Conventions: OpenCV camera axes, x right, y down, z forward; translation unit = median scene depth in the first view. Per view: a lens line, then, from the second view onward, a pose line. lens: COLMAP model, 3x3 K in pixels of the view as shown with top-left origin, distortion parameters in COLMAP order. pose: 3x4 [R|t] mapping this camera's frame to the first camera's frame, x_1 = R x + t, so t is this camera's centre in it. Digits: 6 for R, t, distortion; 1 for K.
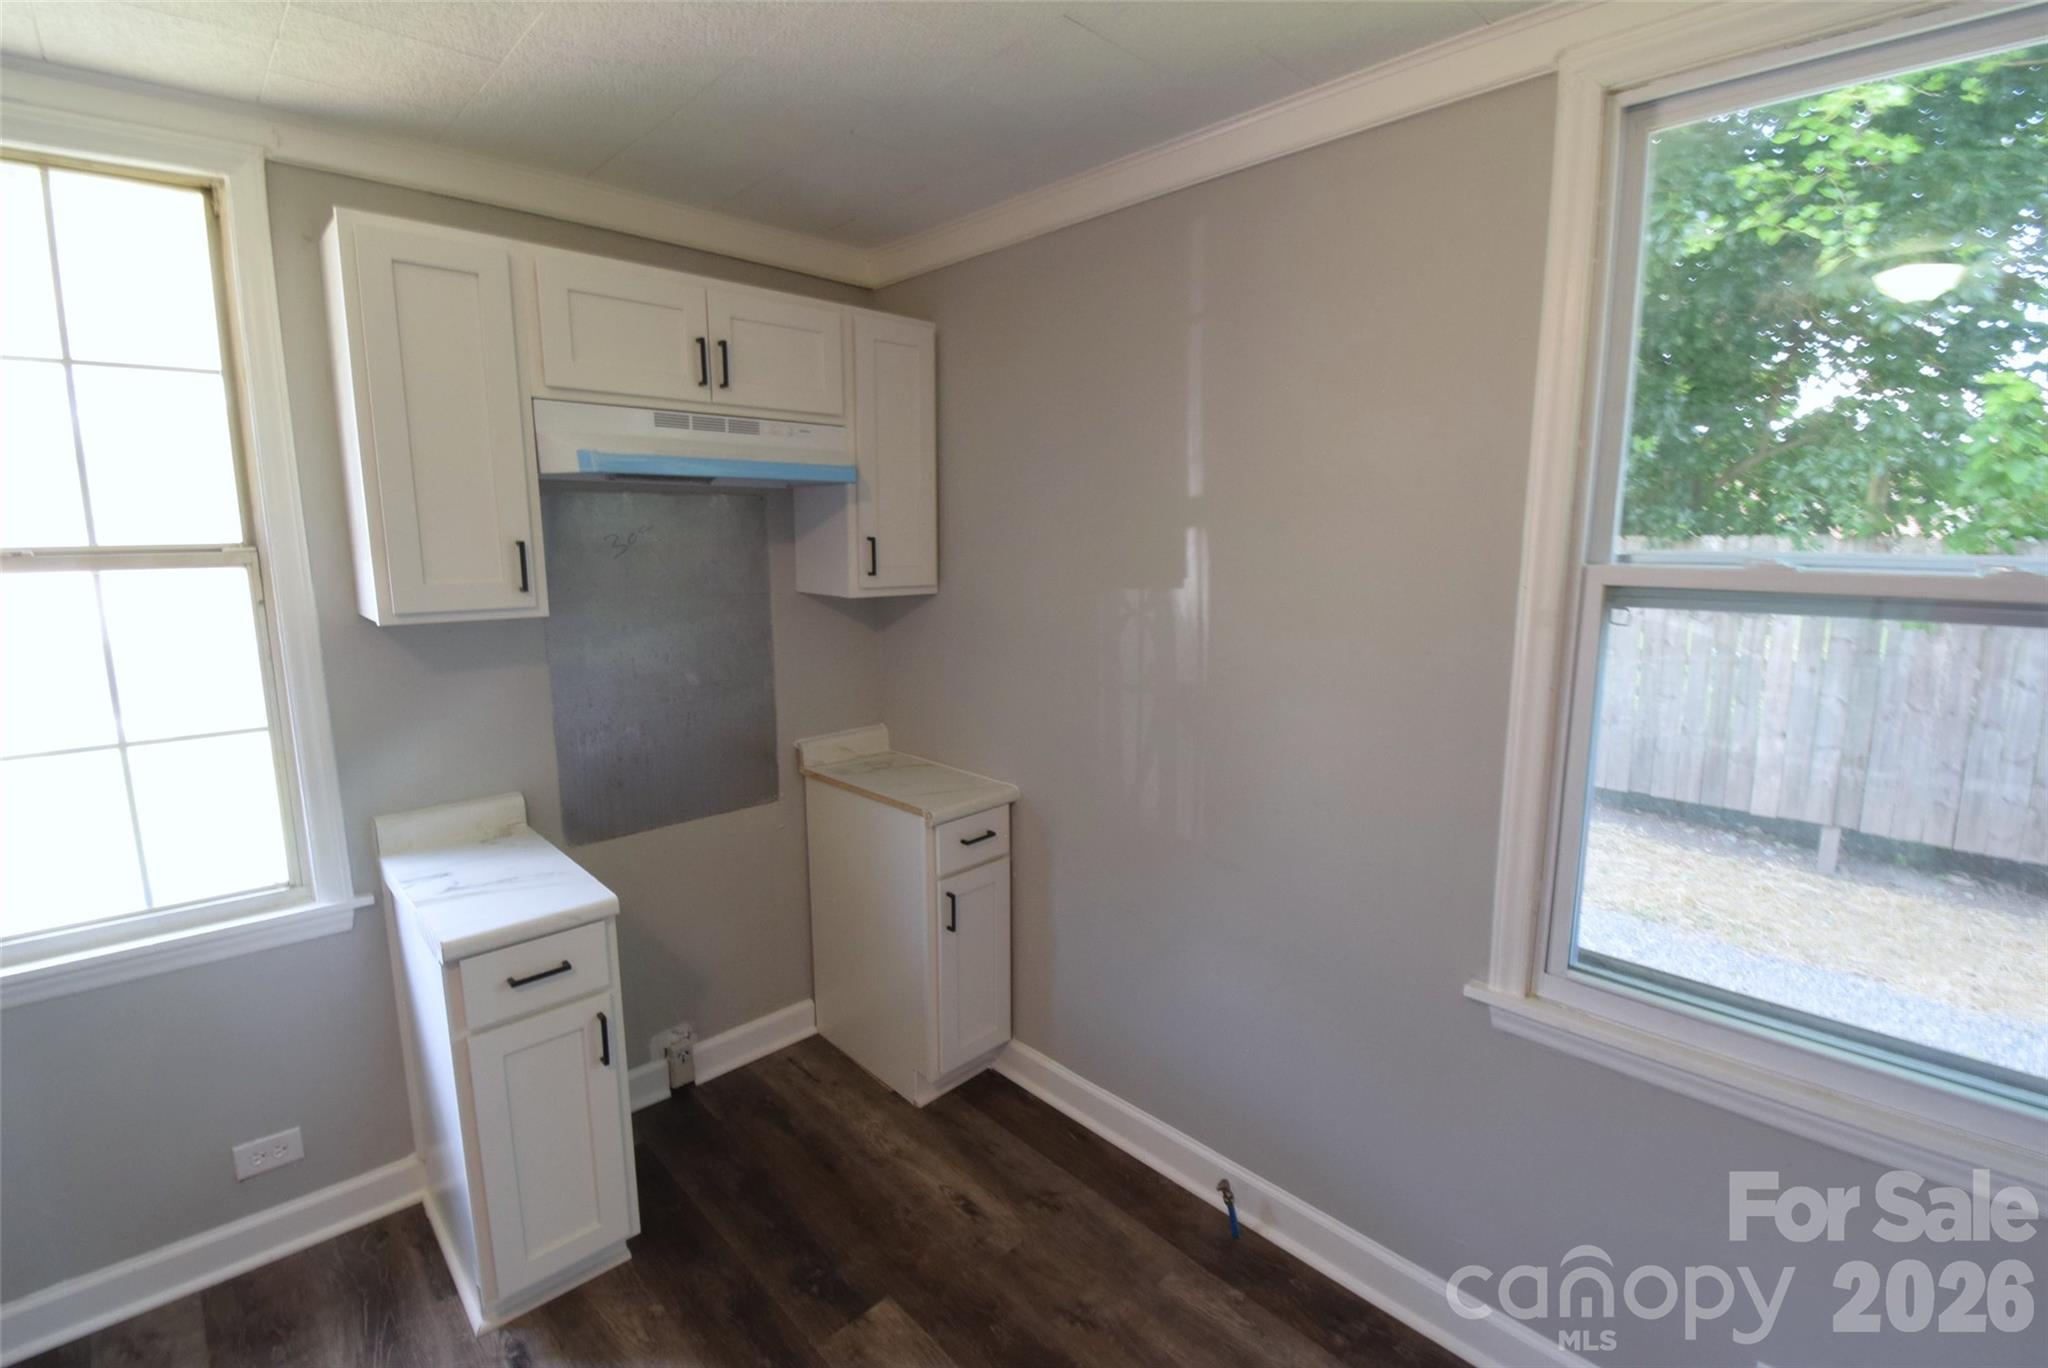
lens RADIAL K [[903.9, 0, 1031.7], [0, 903.9, 693.0], [0, 0, 1]] dist [0.013547, -0.019955]
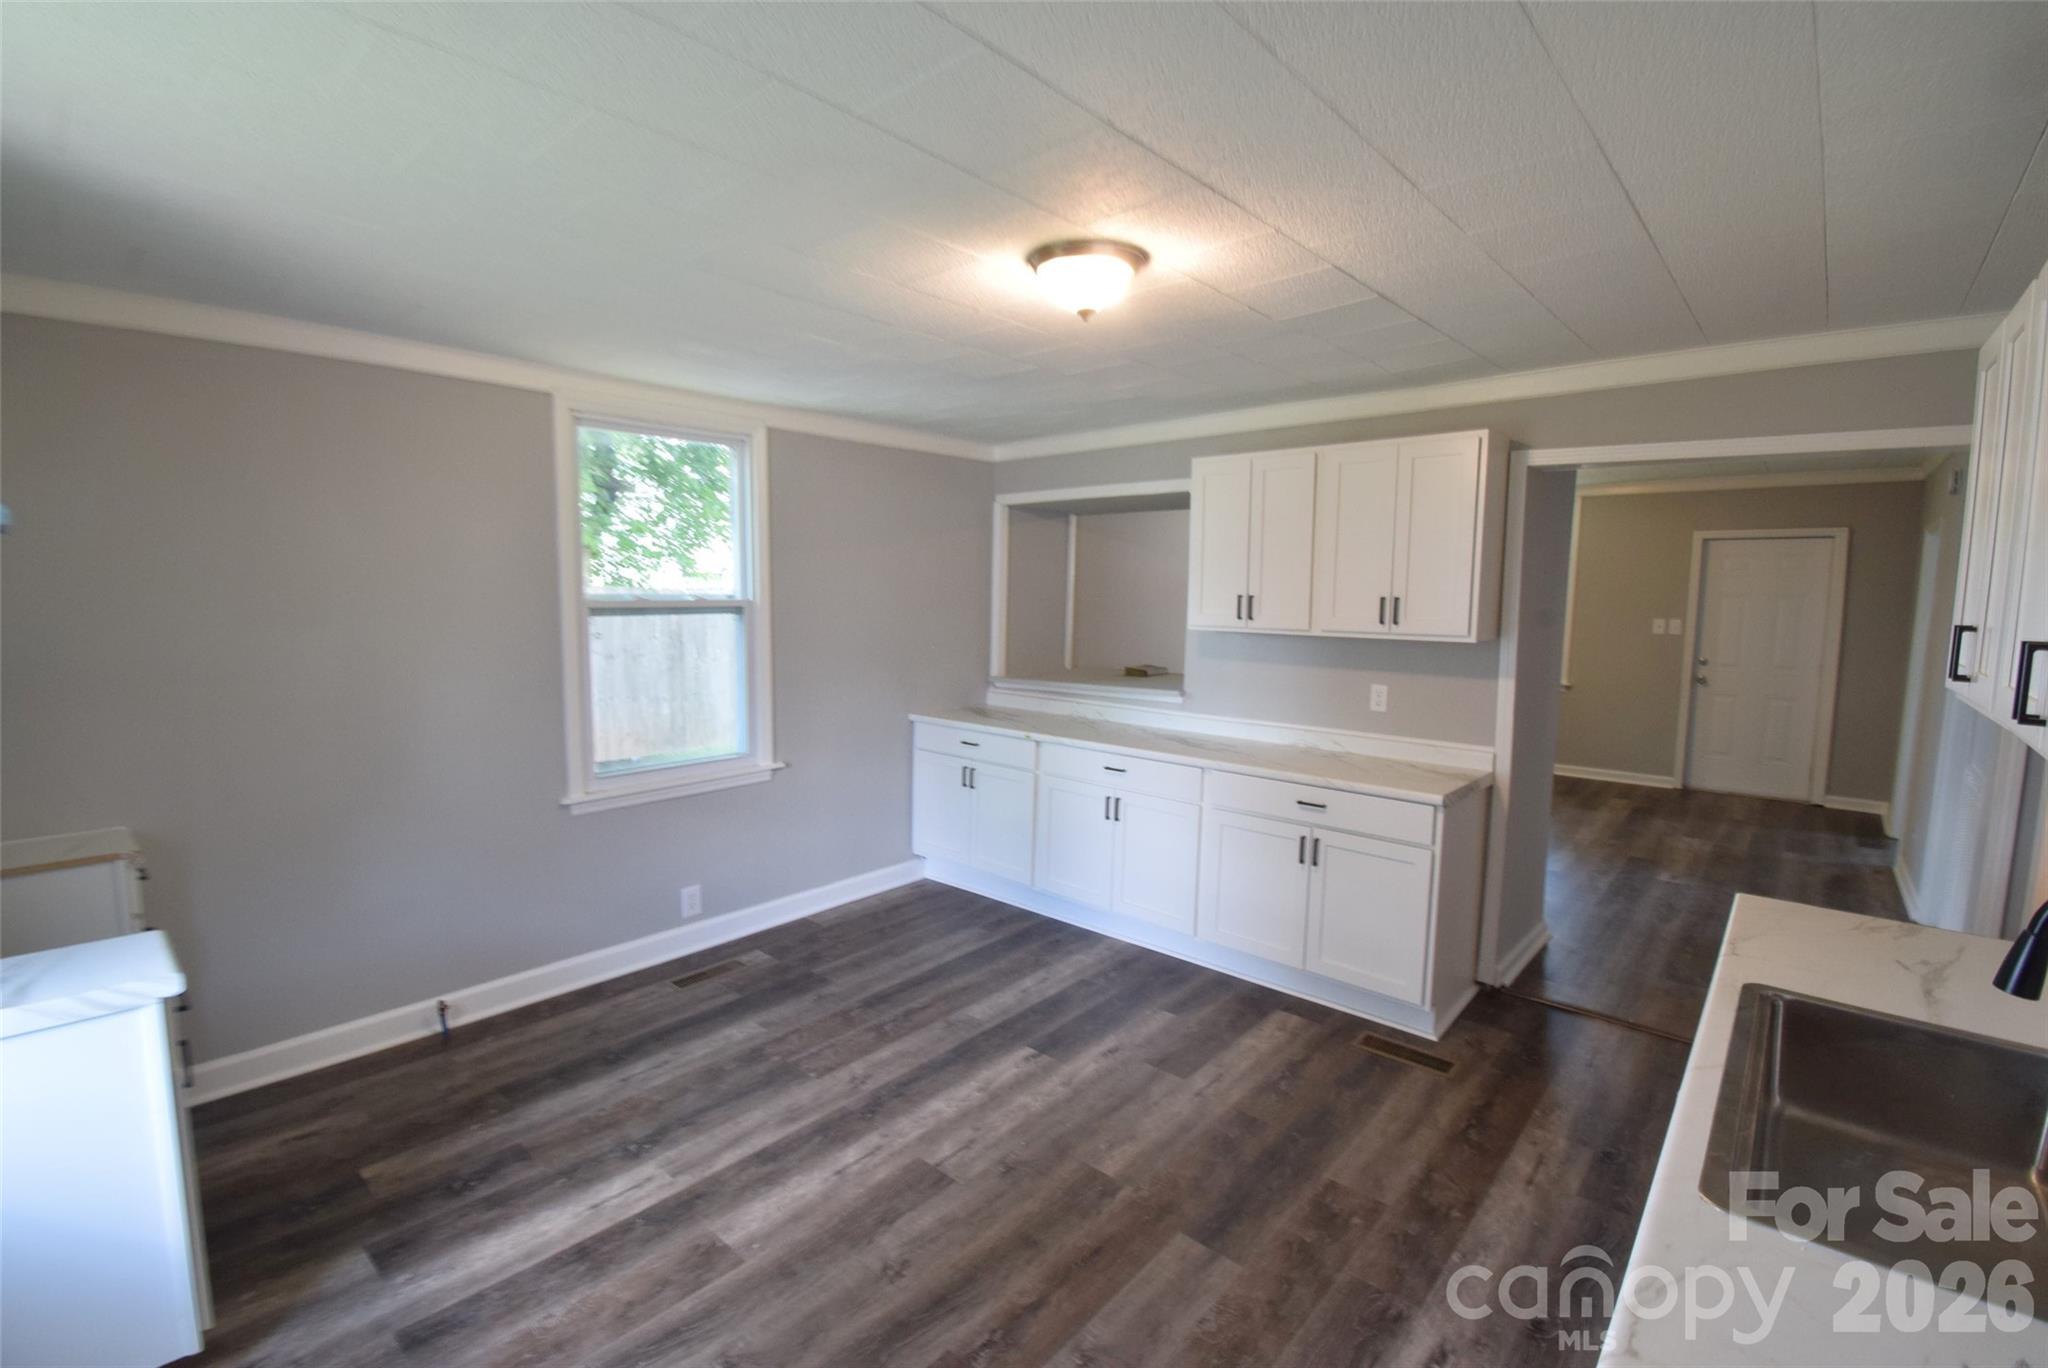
lens RADIAL K [[903.9, 0, 1026.0], [0, 903.9, 681.2], [0, 0, 1]] dist [0.013547, -0.019955]
pose [[-0.075186, -0.104124, 0.991718, -1.287761], [0.165902, 0.979366, 0.115405, -0.007034], [-0.983272, 0.173205, -0.056361, 0.012779]]
